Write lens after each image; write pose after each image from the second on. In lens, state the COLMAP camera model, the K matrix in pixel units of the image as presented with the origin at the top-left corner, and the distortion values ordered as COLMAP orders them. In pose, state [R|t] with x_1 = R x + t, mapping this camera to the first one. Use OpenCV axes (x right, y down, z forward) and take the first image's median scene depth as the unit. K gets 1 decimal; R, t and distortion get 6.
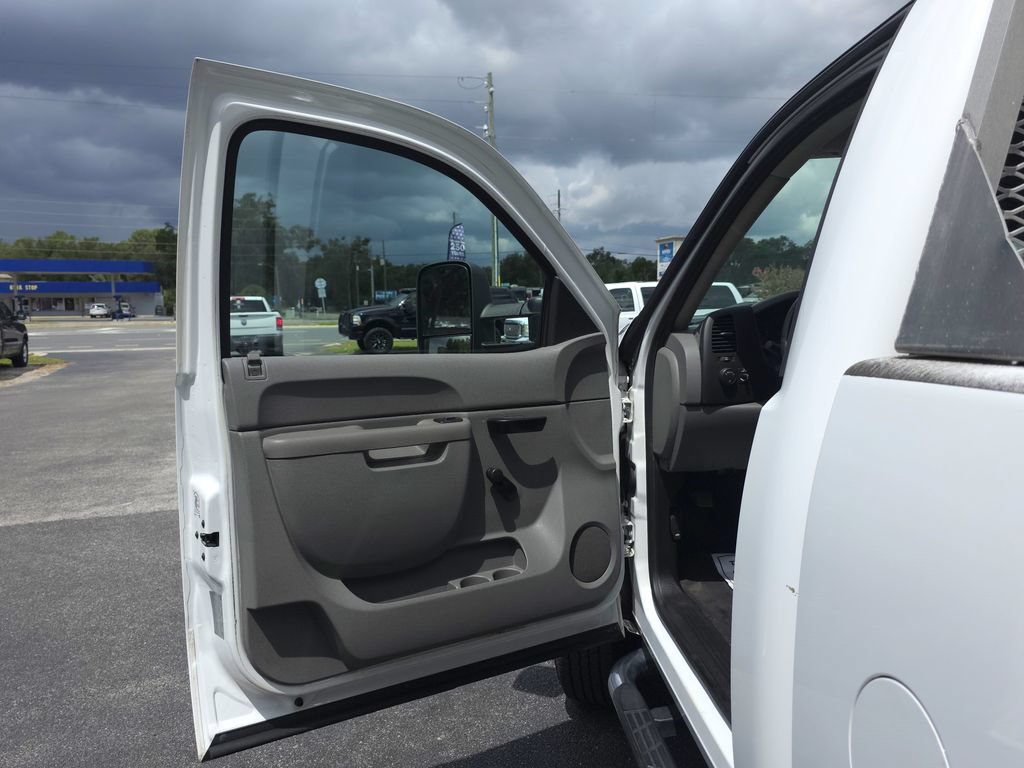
lens RADIAL K [[791.8, 0, 519.2], [0, 791.8, 383.6], [0, 0, 1]] dist [0.052504, -0.040975]
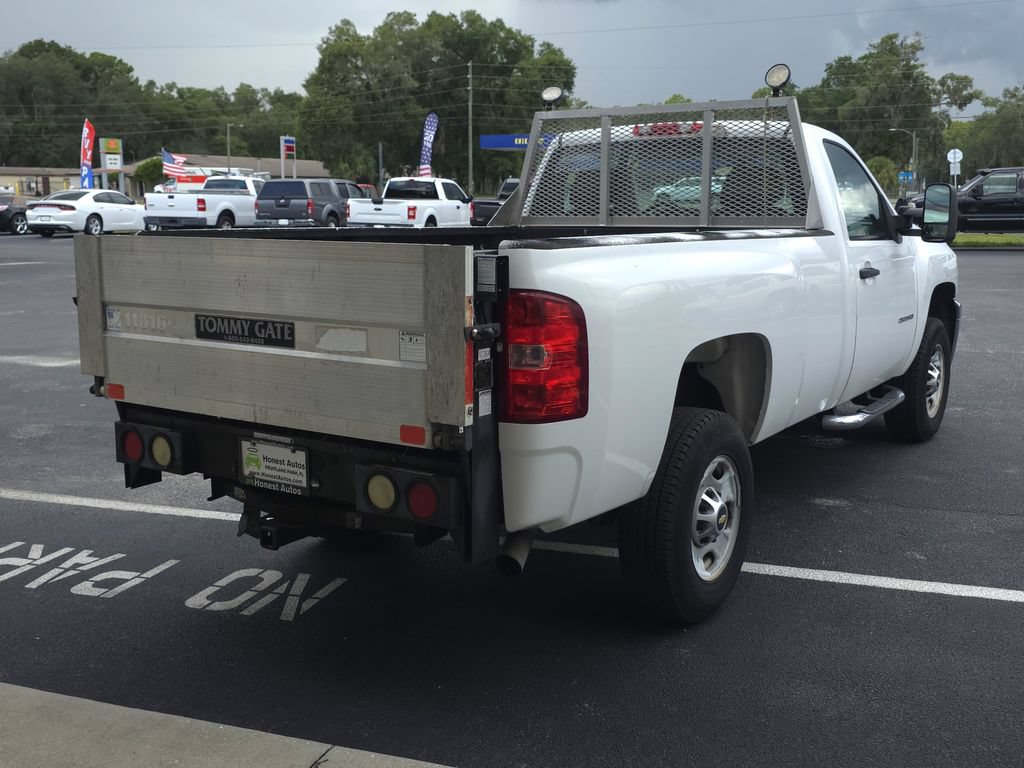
lens RADIAL K [[1068.5, 0, 515.0], [0, 1068.5, 385.9], [0, 0, 1]] dist [0.048978, 0.000000]
pose [[0.784960, 0.126076, -0.606583, 0.056873], [-0.071614, 0.990977, 0.113297, 0.002397], [0.615394, -0.045494, 0.786906, -0.052373]]
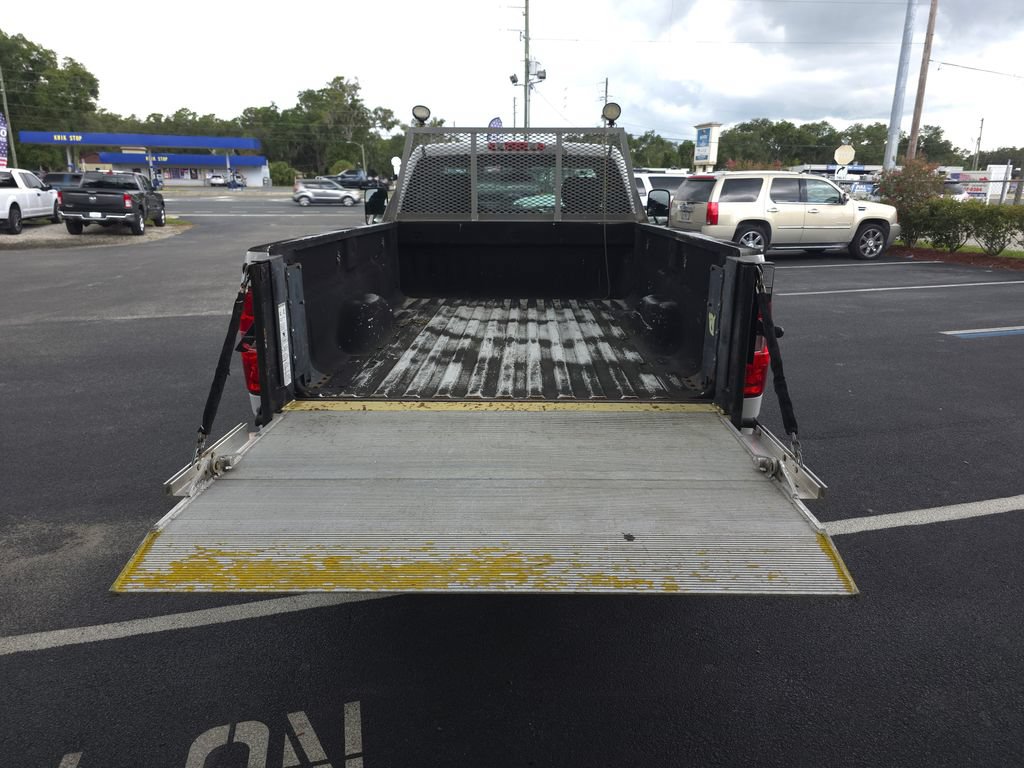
lens RADIAL K [[692.0, 0, 516.2], [0, 692.0, 376.8], [0, 0, 1]] dist [0.052129, -0.042492]
pose [[0.995381, 0.046390, -0.084053, 0.022603], [-0.031025, 0.983964, 0.175646, 0.000642], [0.090853, -0.172227, 0.980859, -0.038521]]
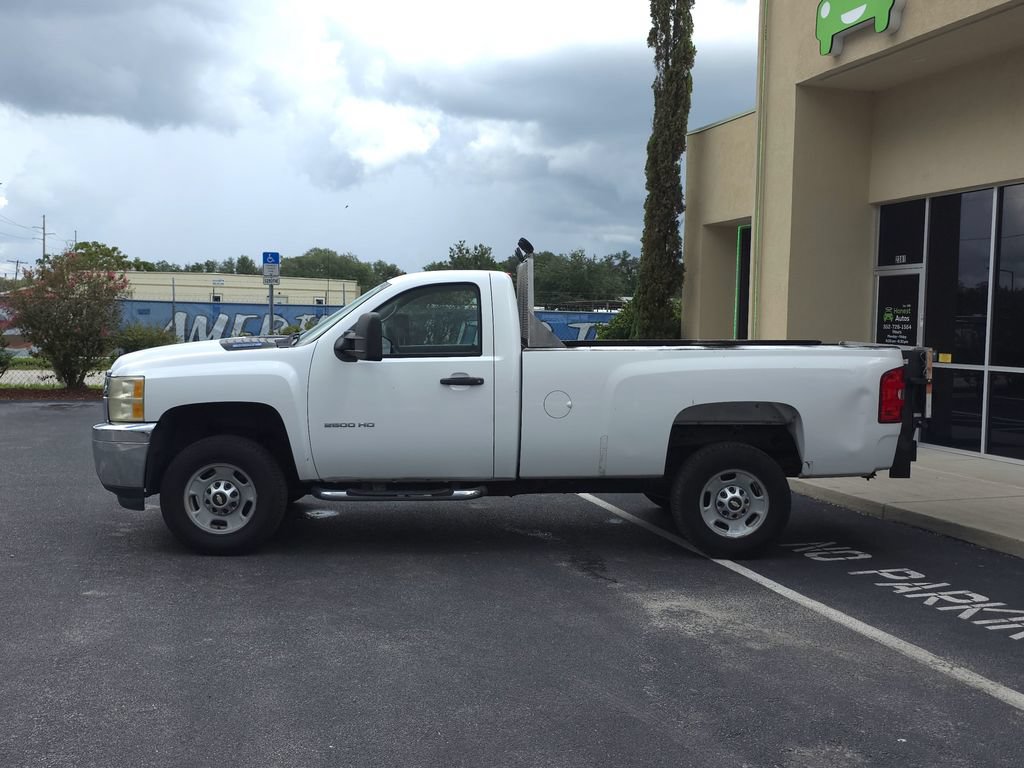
lens RADIAL K [[1068.5, 0, 528.4], [0, 1068.5, 397.2], [0, 0, 1]] dist [0.048978, 0.000000]
pose [[0.016190, -0.056716, 0.998259, -0.091611], [0.078859, 0.995352, 0.055272, -0.001293], [-0.996754, 0.077827, 0.020588, 0.010732]]
